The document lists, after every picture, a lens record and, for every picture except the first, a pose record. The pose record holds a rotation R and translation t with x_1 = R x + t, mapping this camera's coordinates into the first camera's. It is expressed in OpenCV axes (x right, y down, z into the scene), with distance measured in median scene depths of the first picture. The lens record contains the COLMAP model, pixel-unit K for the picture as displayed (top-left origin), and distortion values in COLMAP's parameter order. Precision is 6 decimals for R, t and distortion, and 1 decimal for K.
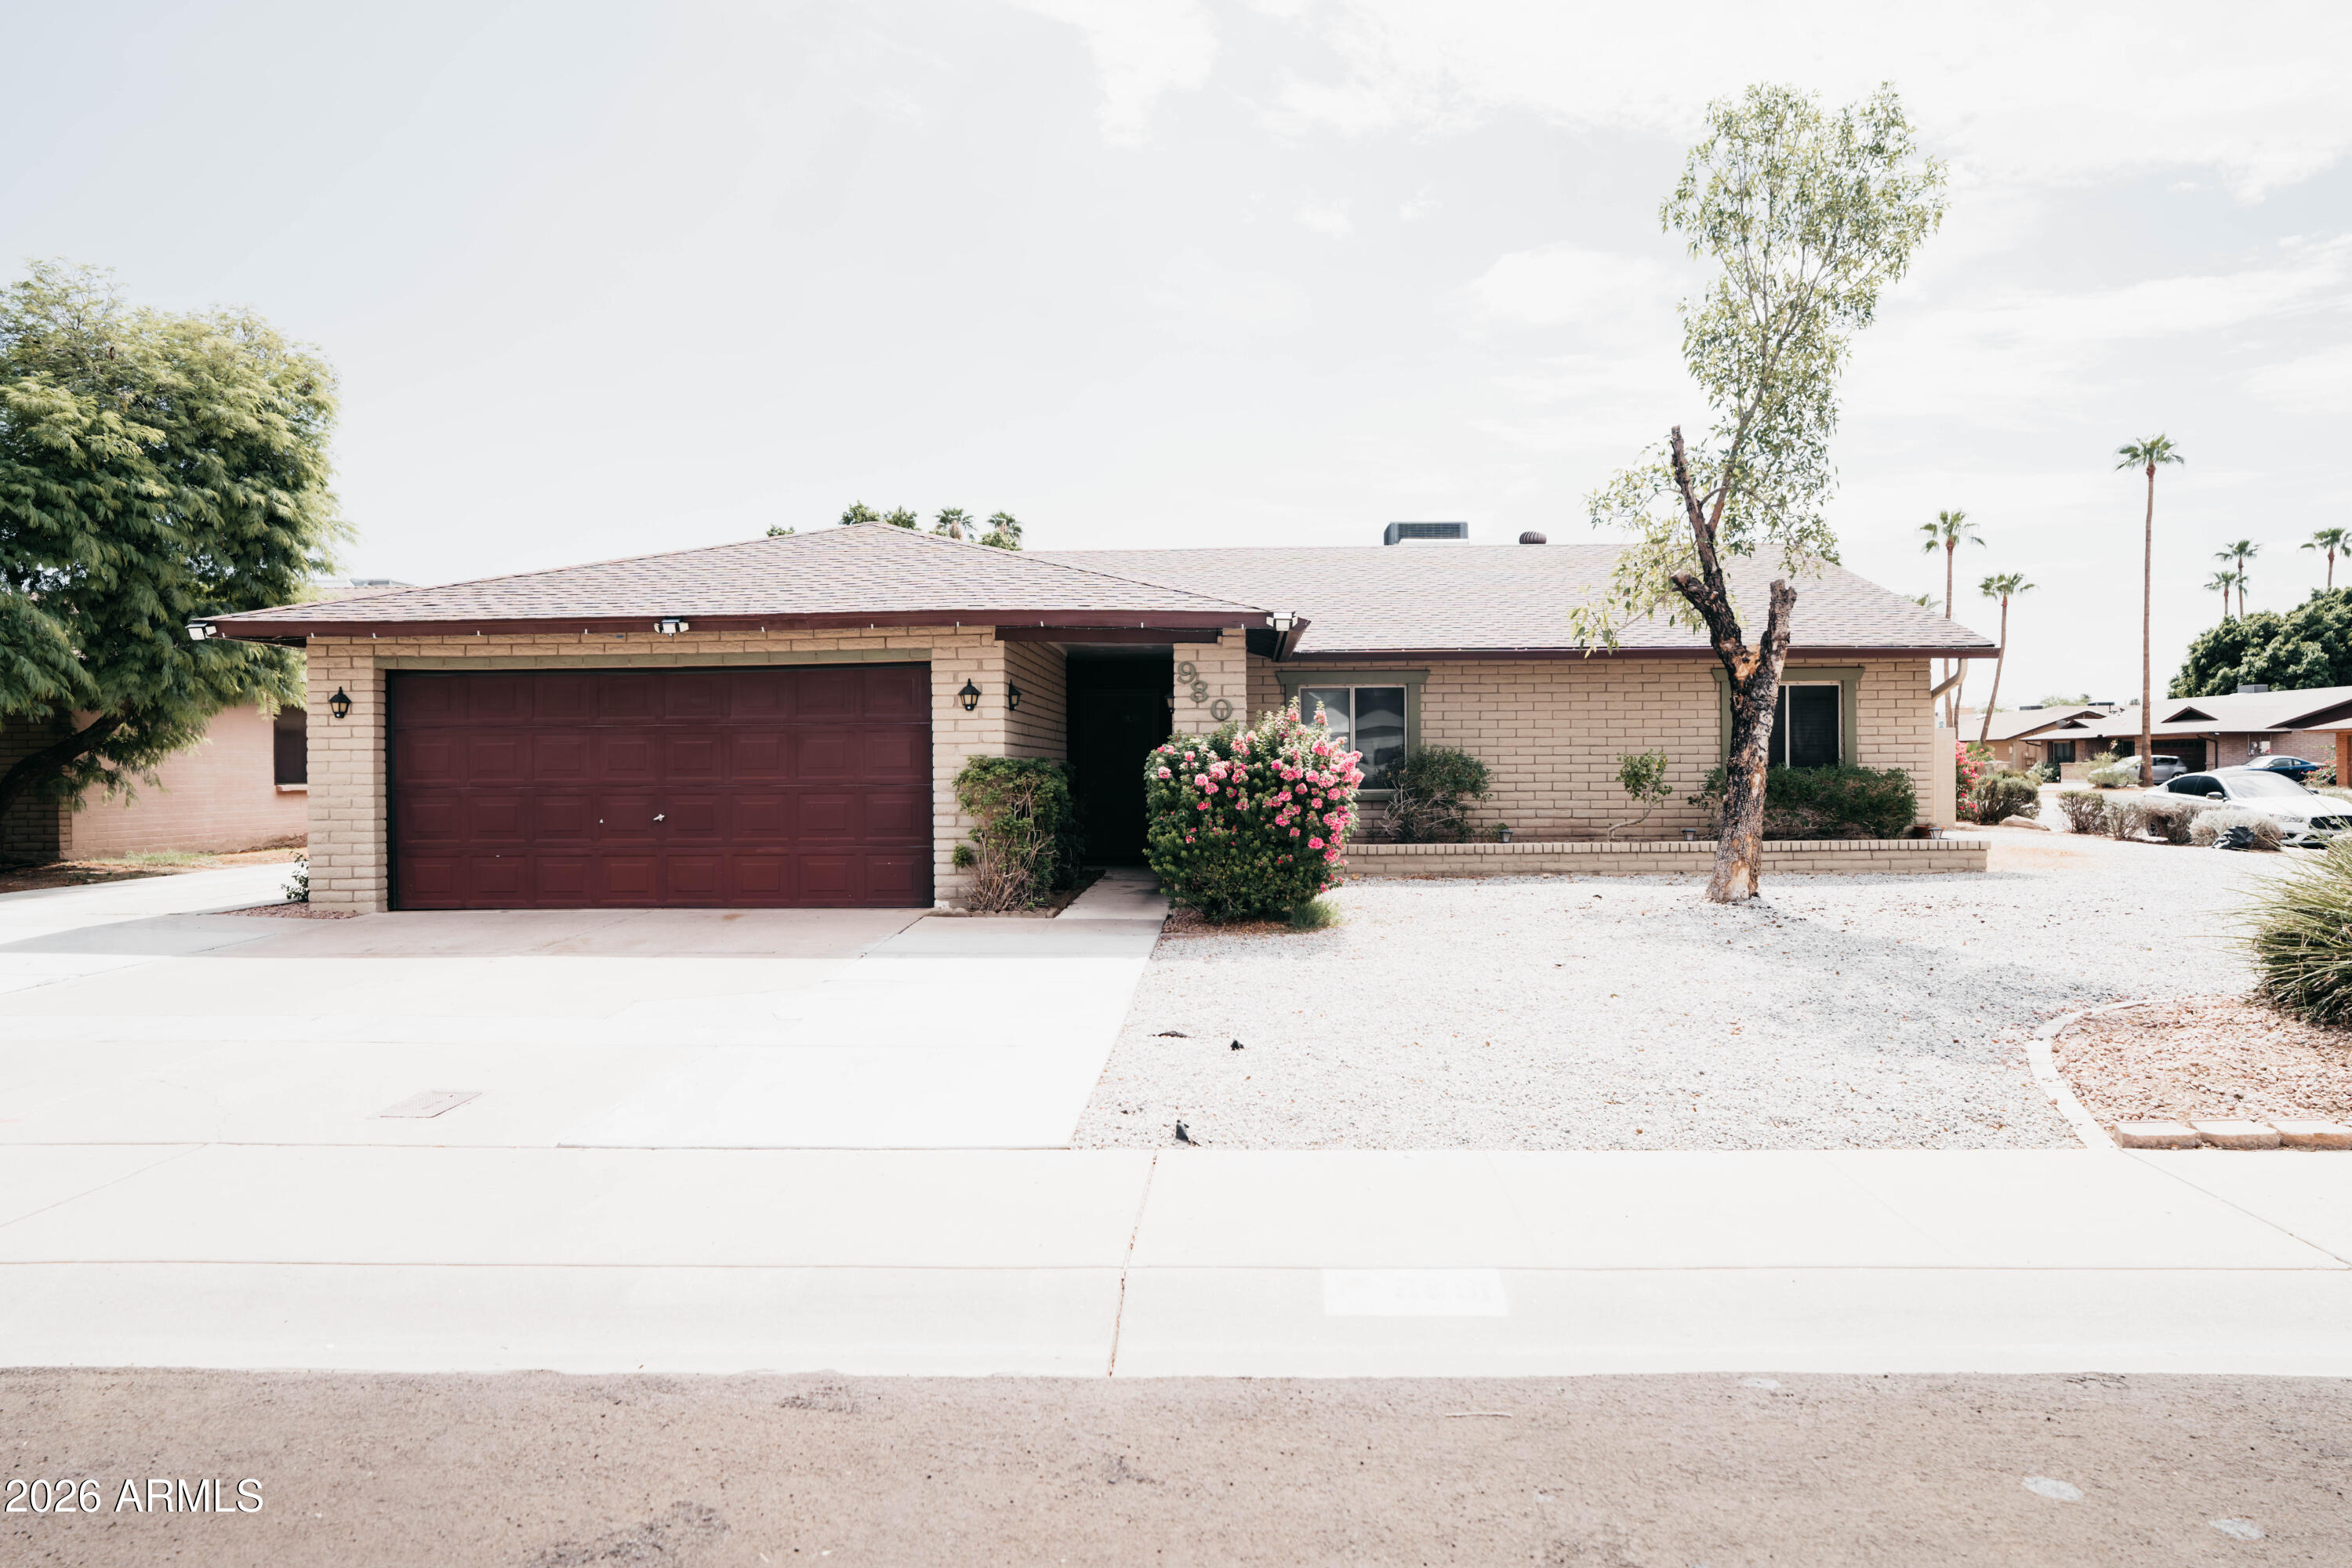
lens RADIAL K [[1435.0, 0, 1176.0], [0, 1435.0, 784.0], [0, 0, 1]] dist [-0.000369, 0.000353]
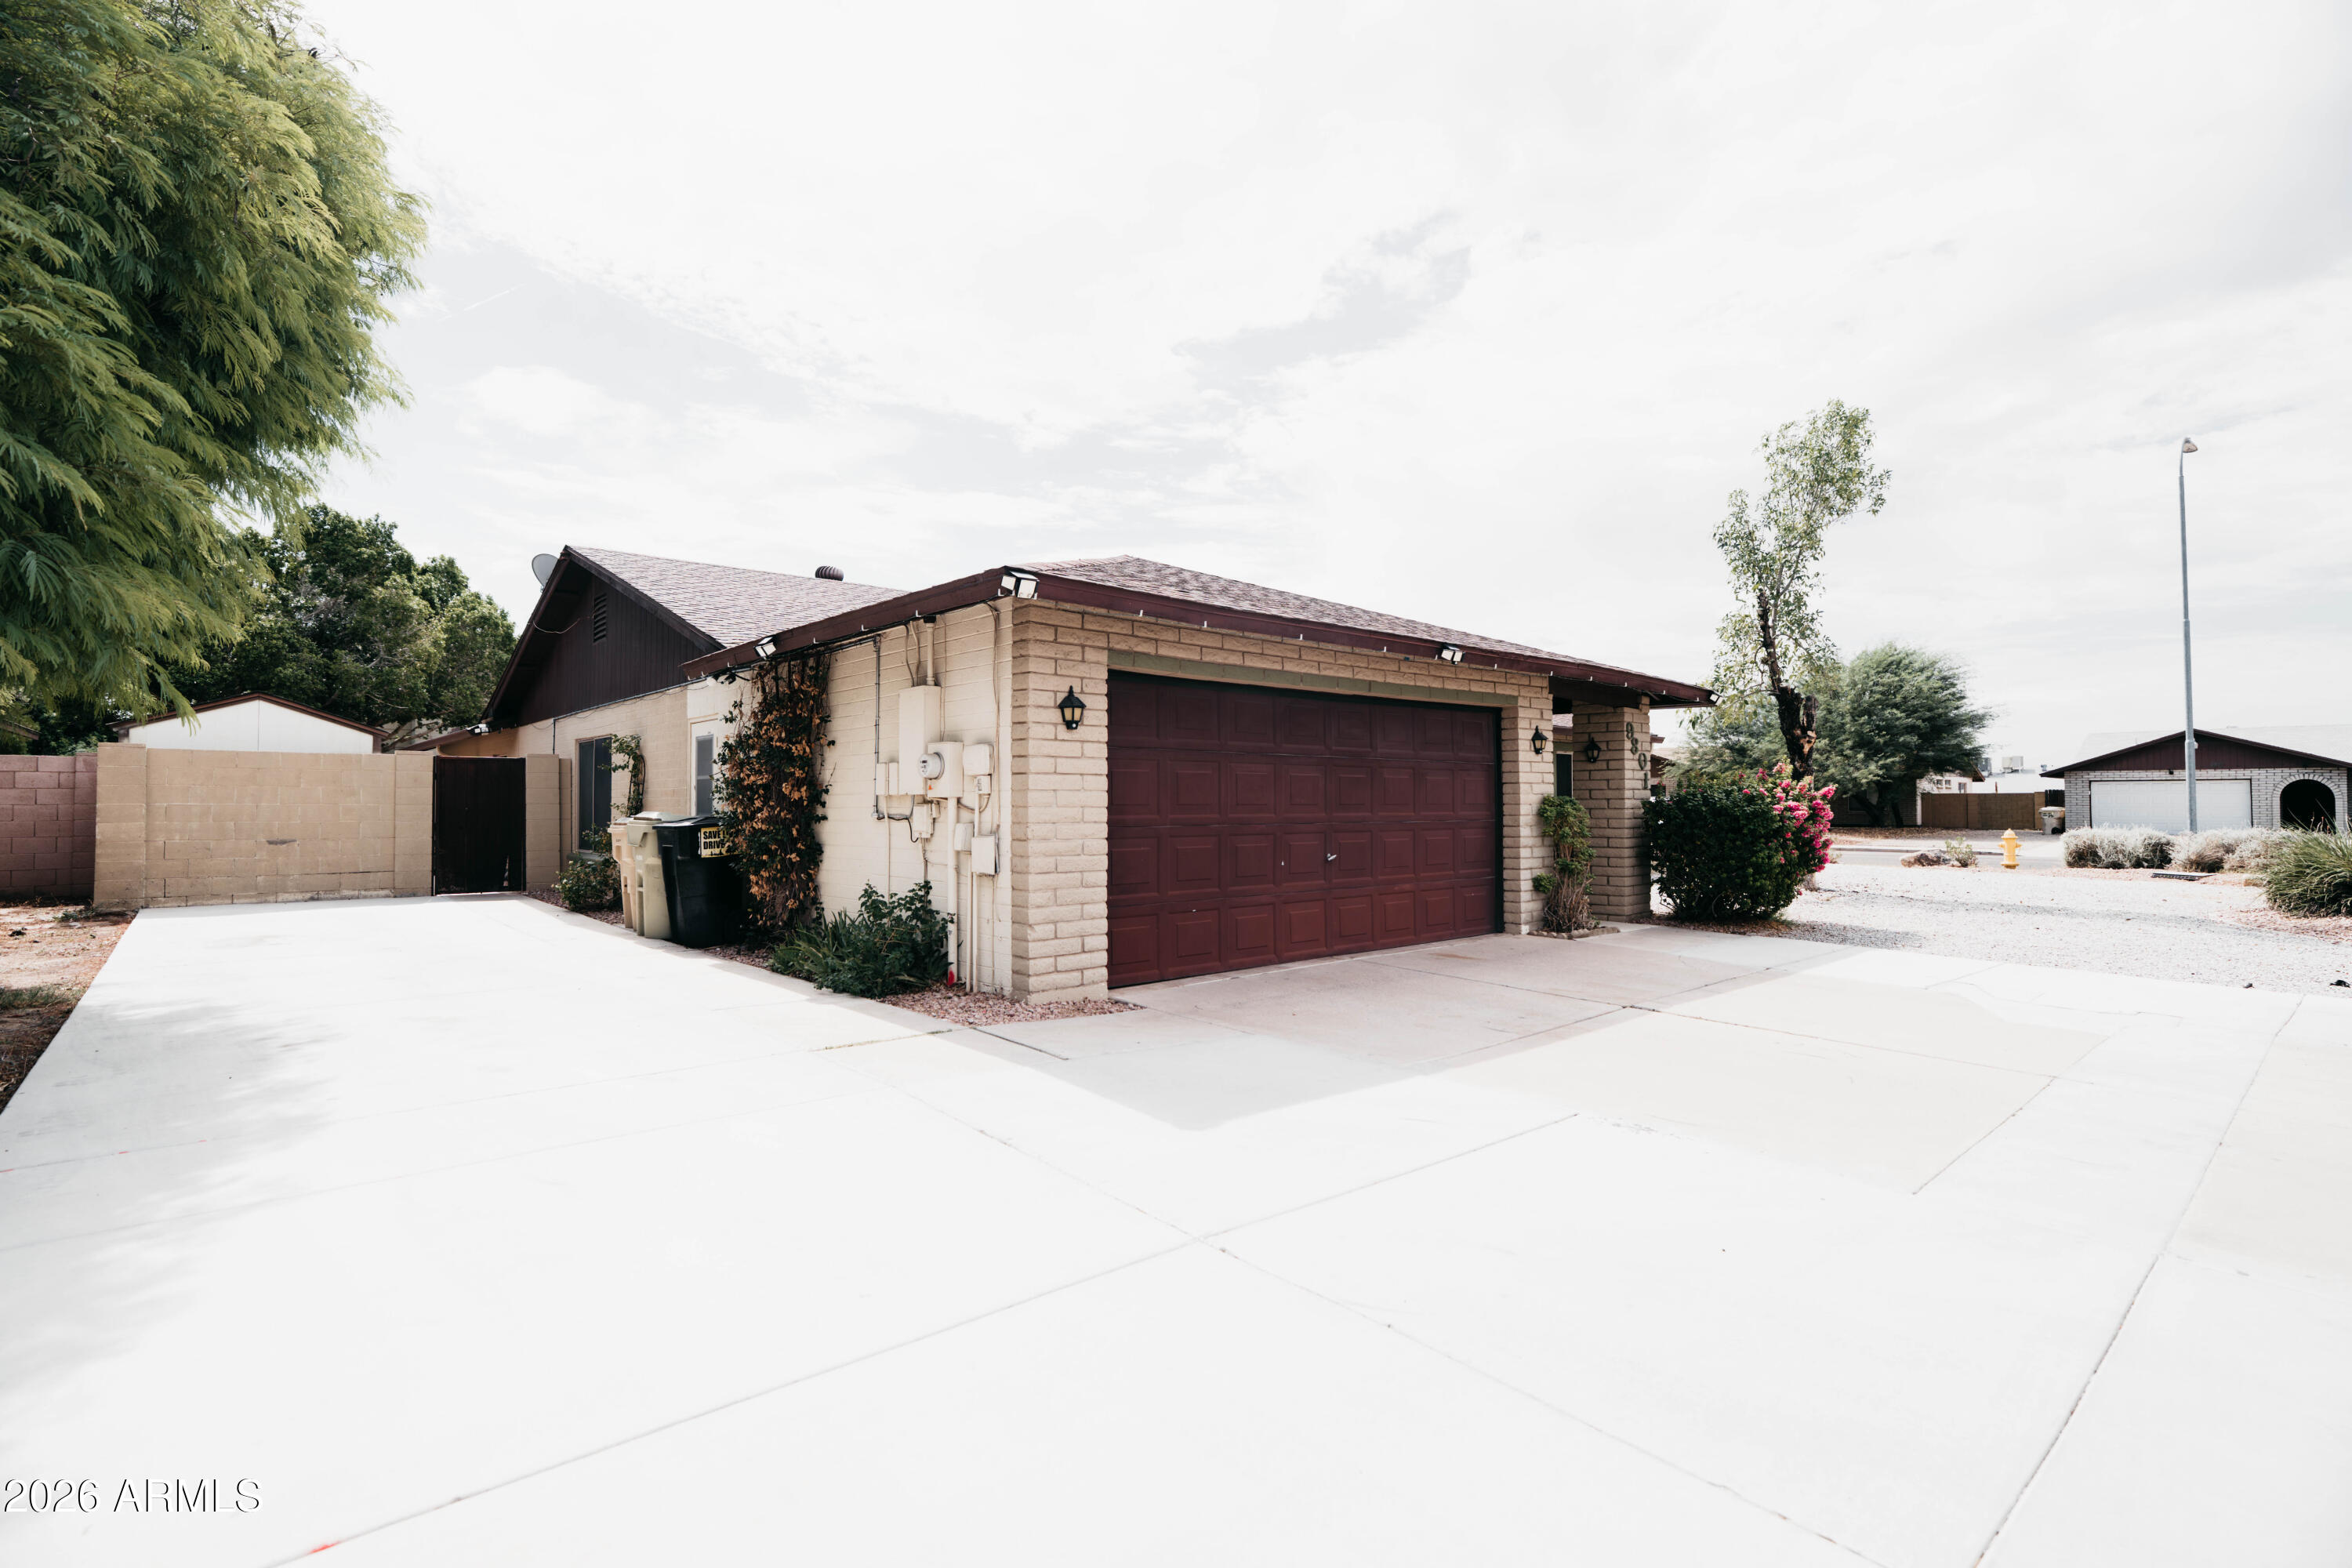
lens RADIAL K [[1102.7, 0, 1176.0], [0, 1102.7, 784.0], [0, 0, 1]] dist [-0.001170, -0.000020]
pose [[0.710383, 0.020328, 0.703522, -0.931570], [0.007130, 0.999324, -0.036074, 0.001509], [-0.703779, 0.030643, 0.709758, 0.573131]]
